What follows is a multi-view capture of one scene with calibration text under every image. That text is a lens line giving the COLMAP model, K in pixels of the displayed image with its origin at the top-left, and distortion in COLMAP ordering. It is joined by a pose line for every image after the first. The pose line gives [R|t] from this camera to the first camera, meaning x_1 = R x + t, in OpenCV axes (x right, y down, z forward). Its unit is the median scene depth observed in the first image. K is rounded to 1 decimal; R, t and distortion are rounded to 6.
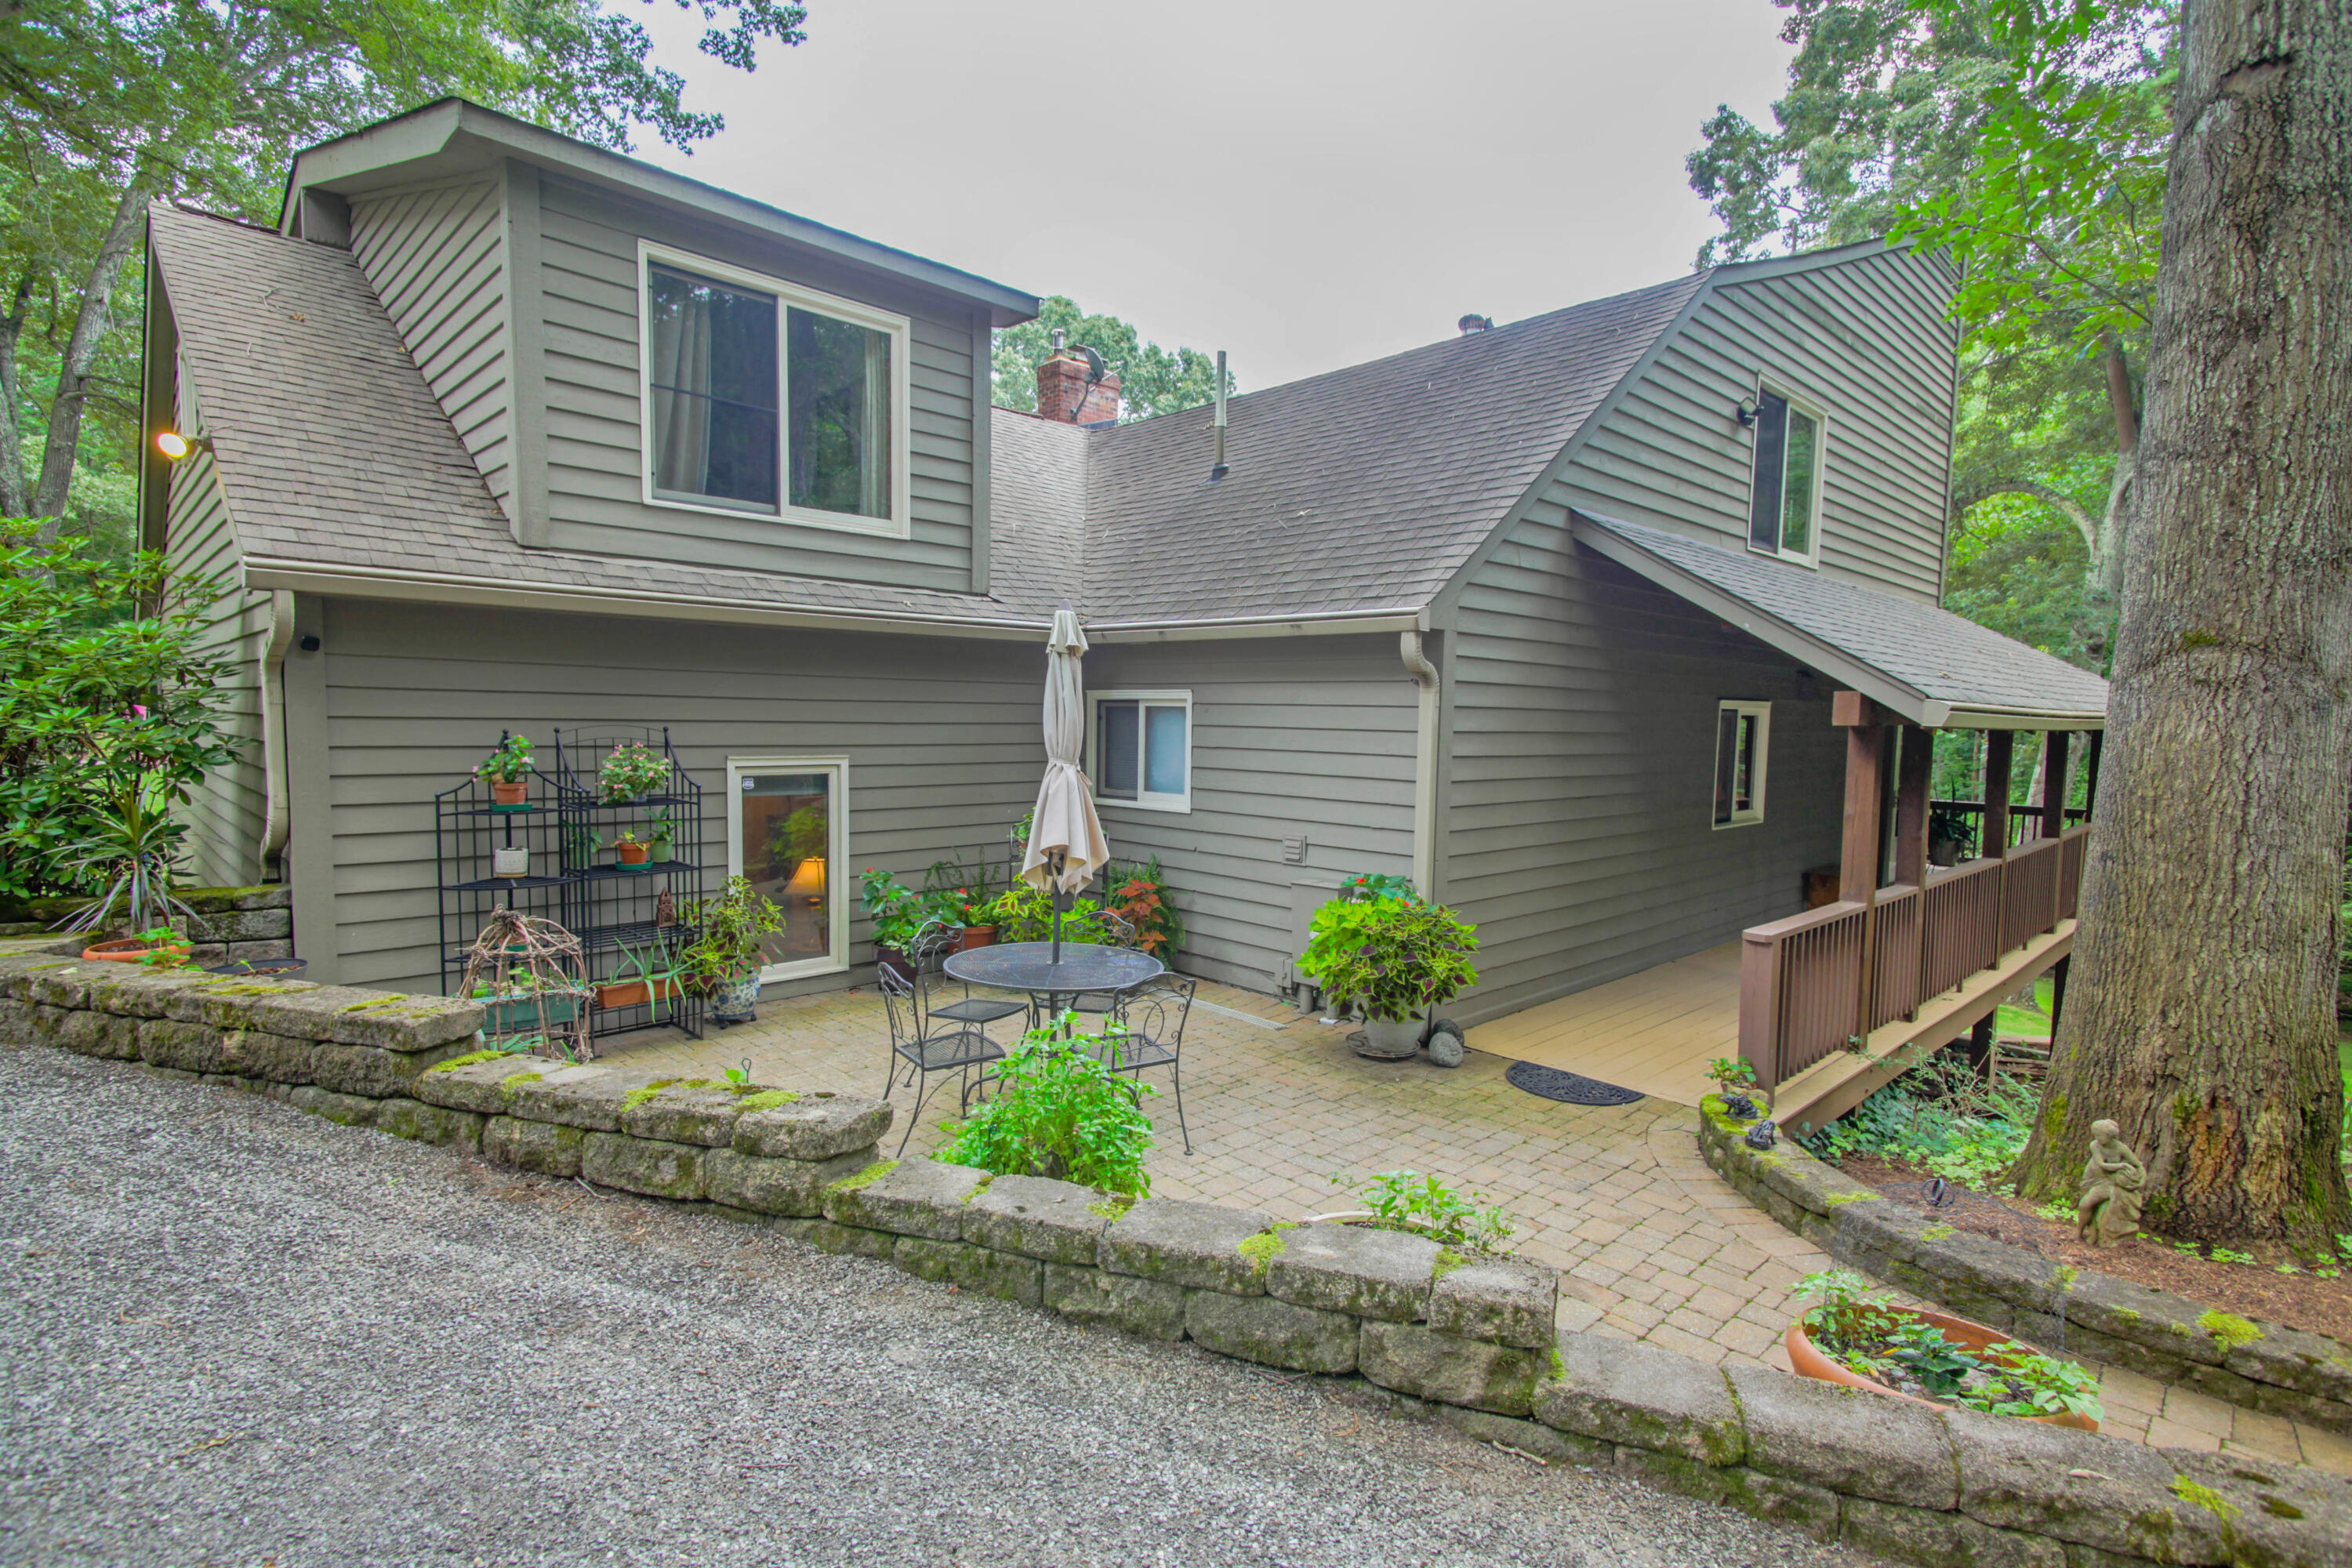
lens RADIAL K [[1115.3, 0, 1172.3], [0, 1115.3, 789.0], [0, 0, 1]] dist [0.032317, -0.014634]
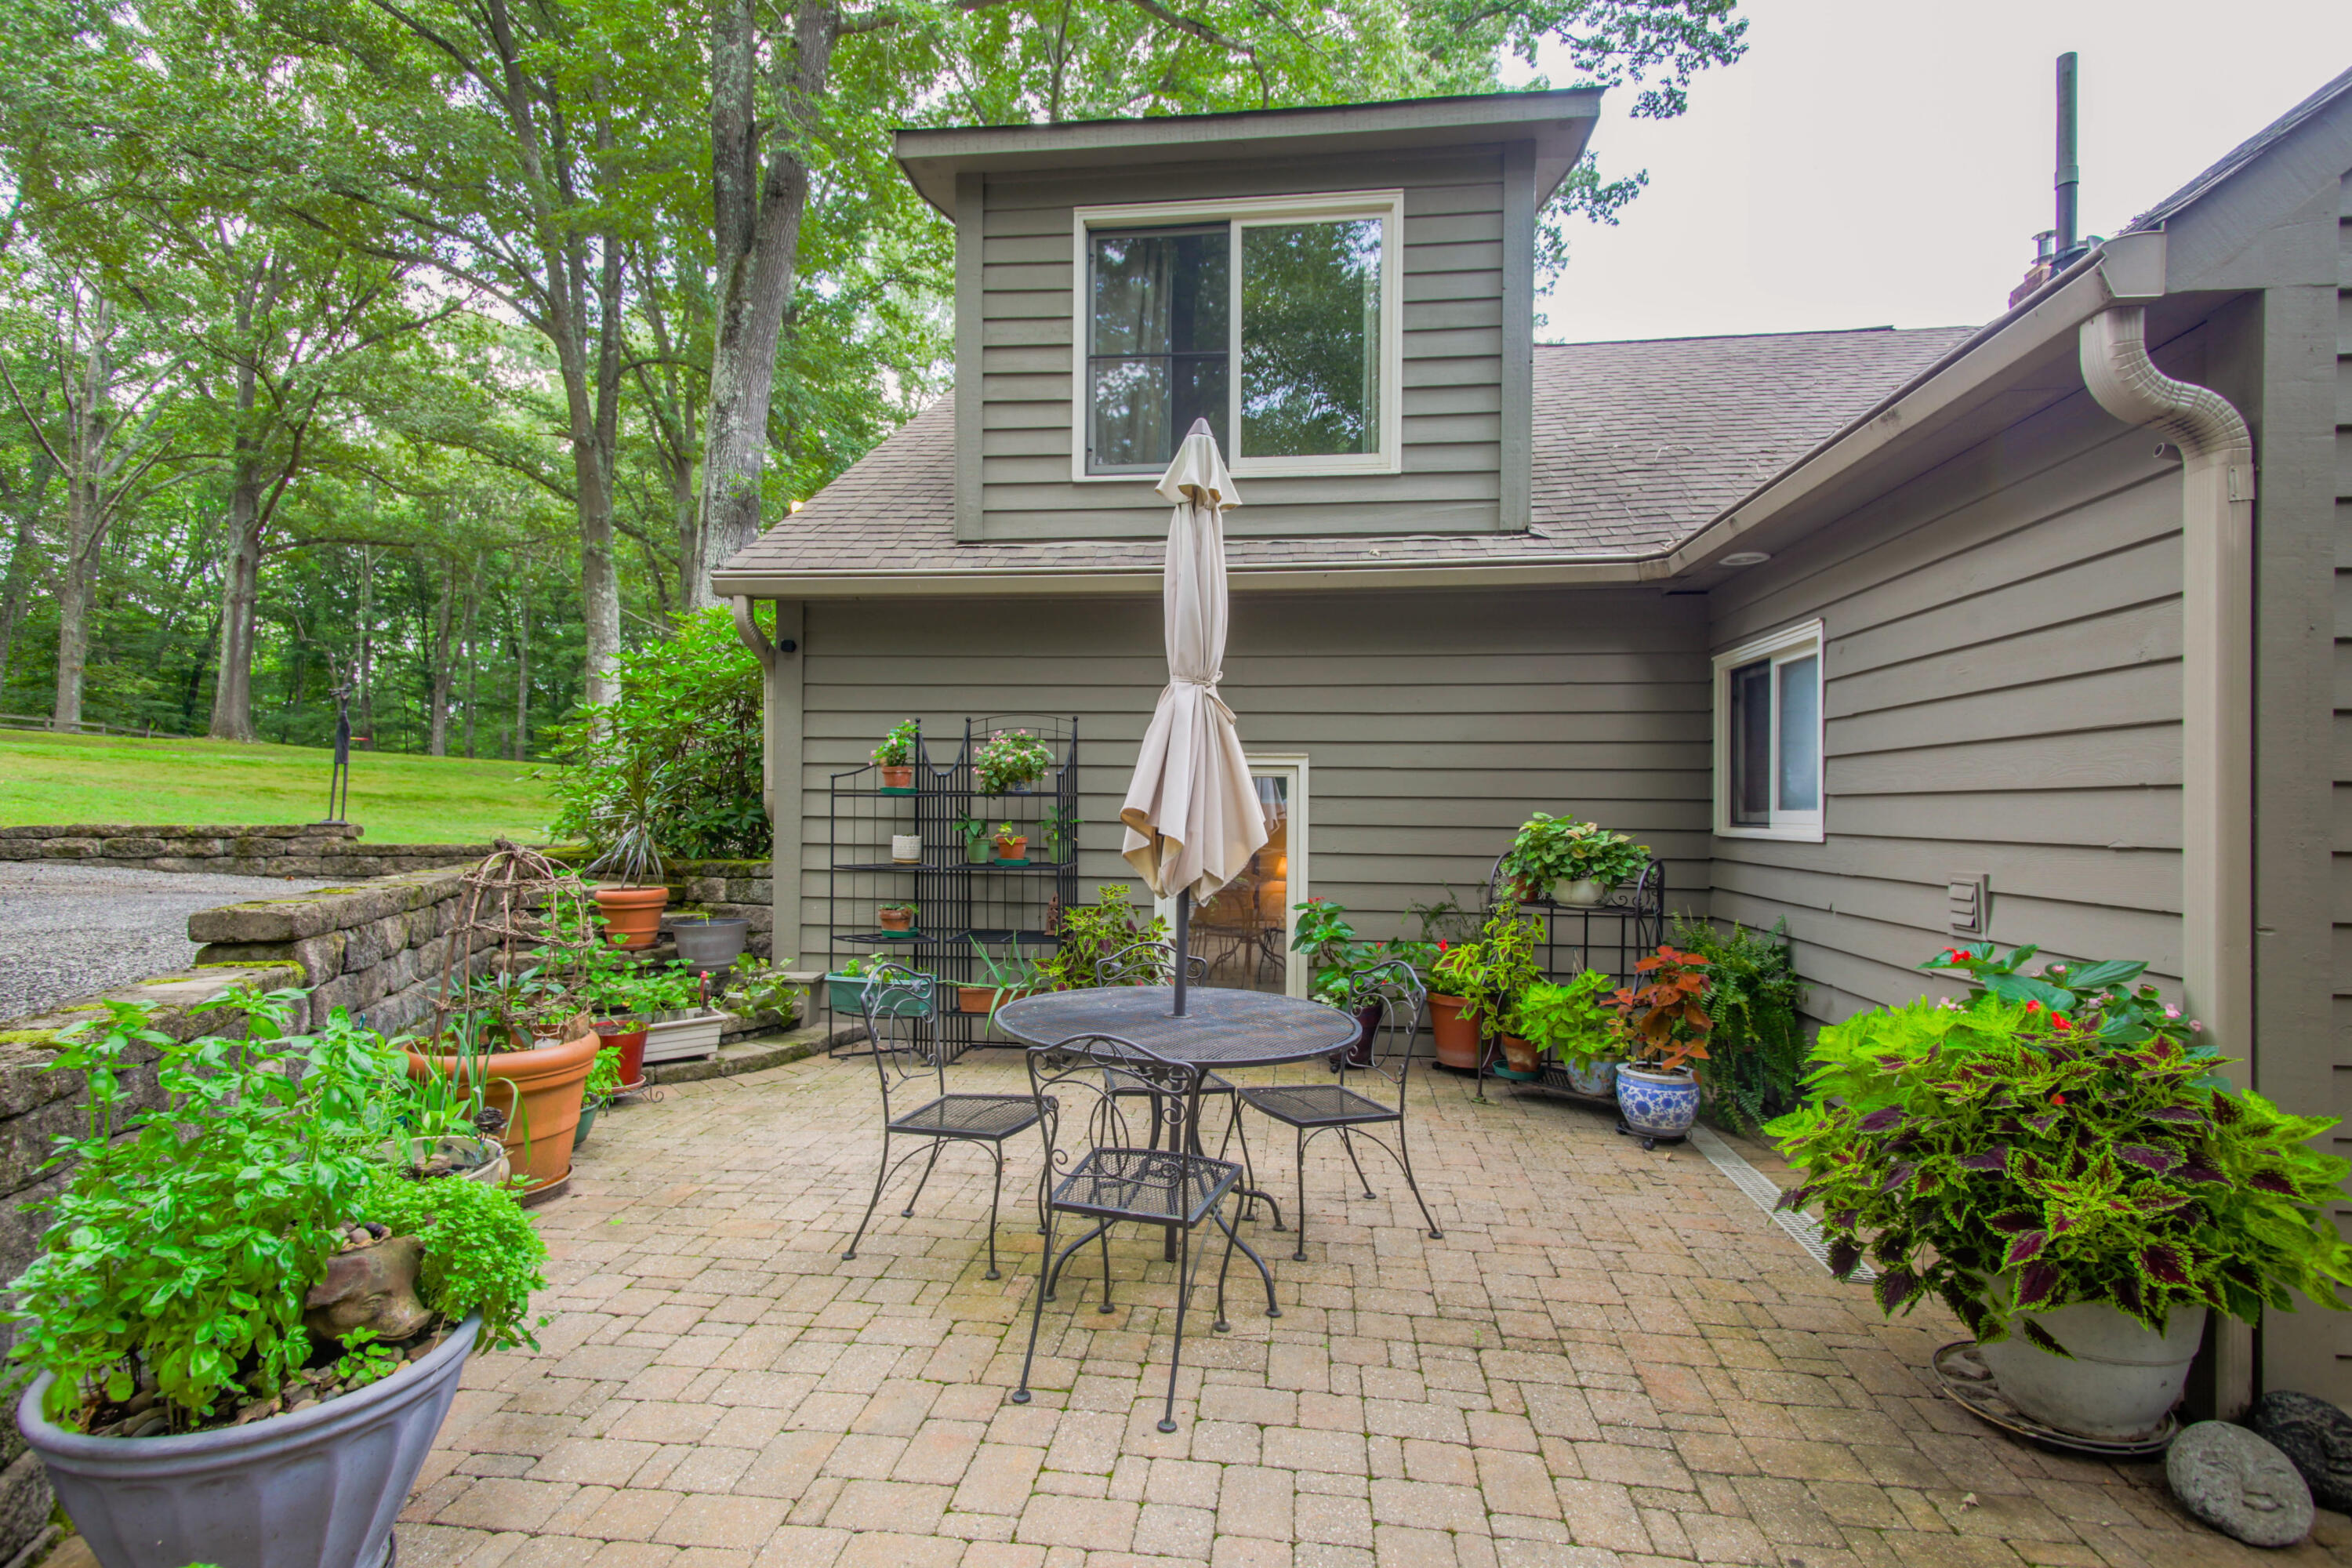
lens RADIAL K [[1115.3, 0, 1172.3], [0, 1115.3, 789.0], [0, 0, 1]] dist [0.032317, -0.014634]
pose [[0.631204, -0.022873, -0.775279, 0.268690], [-0.052672, 0.995993, -0.072268, 0.057837], [0.773826, 0.086451, 0.627471, 0.449777]]
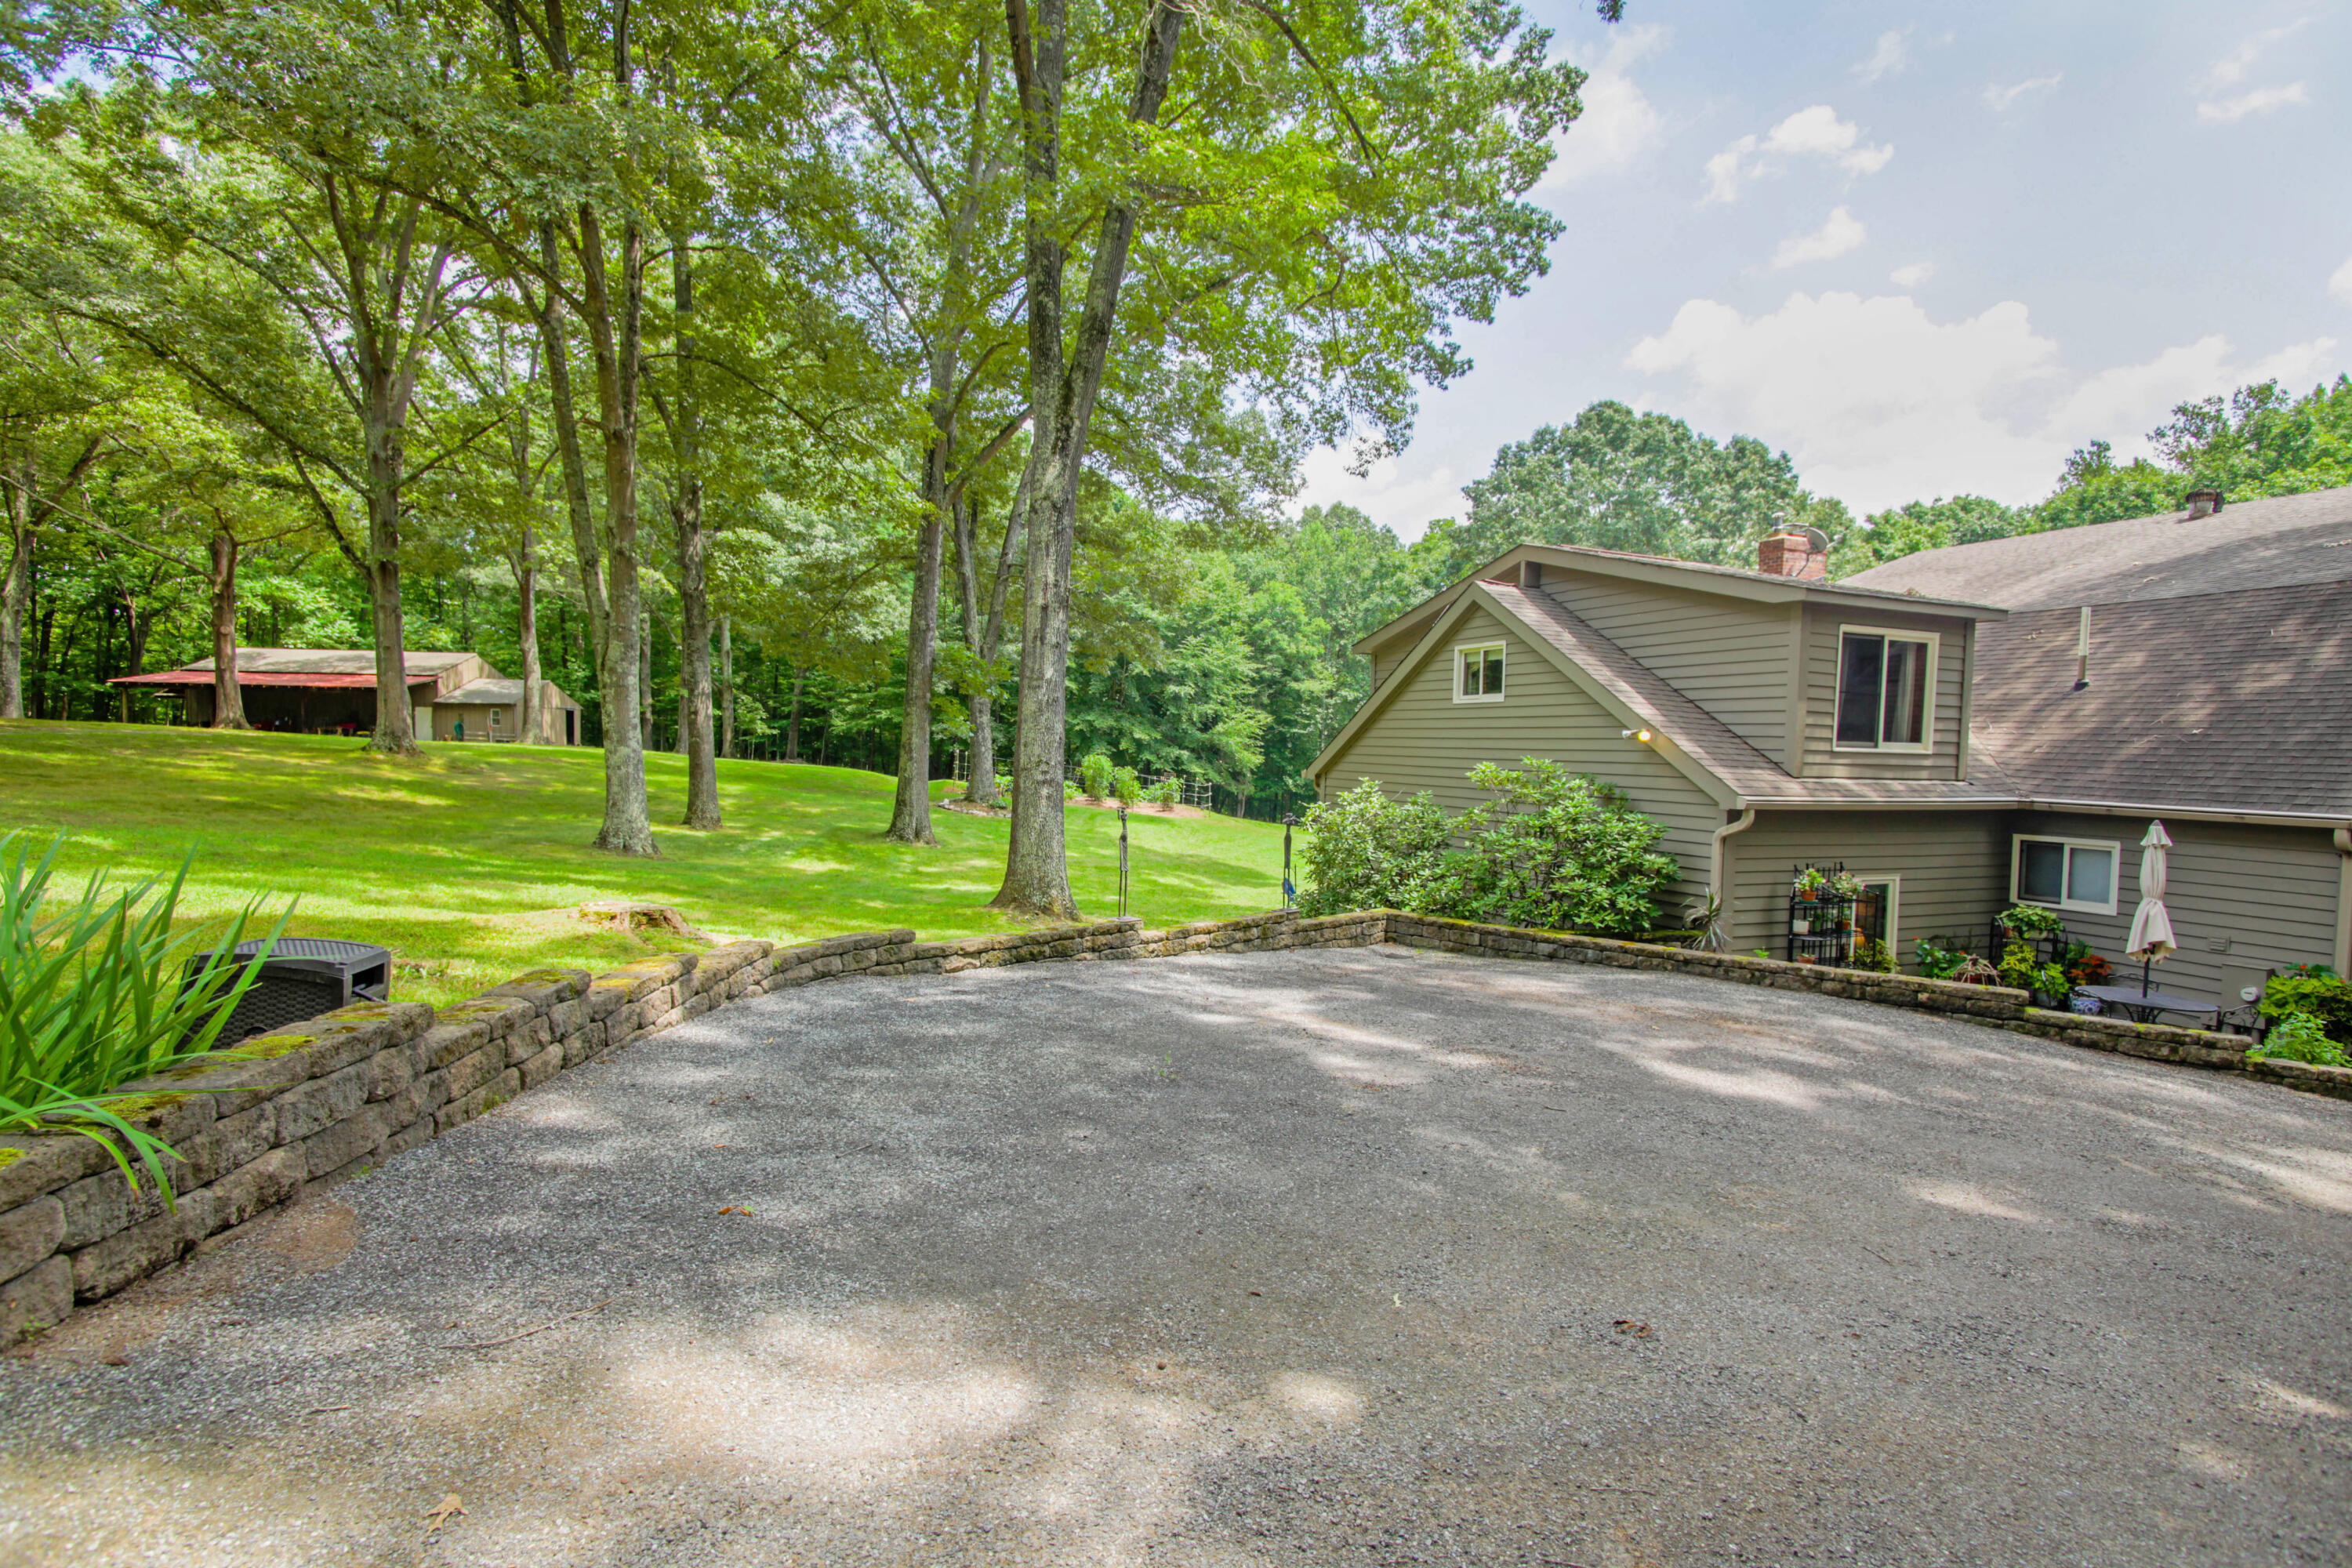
lens RADIAL K [[1132.6, 0, 1171.2], [0, 1132.6, 794.8], [0, 0, 1]] dist [0.022727, -0.000311]
pose [[0.943129, 0.020112, -0.331819, -0.825257], [-0.029757, 0.999269, -0.024012, -0.083323], [0.331094, 0.032520, 0.943037, -1.199336]]
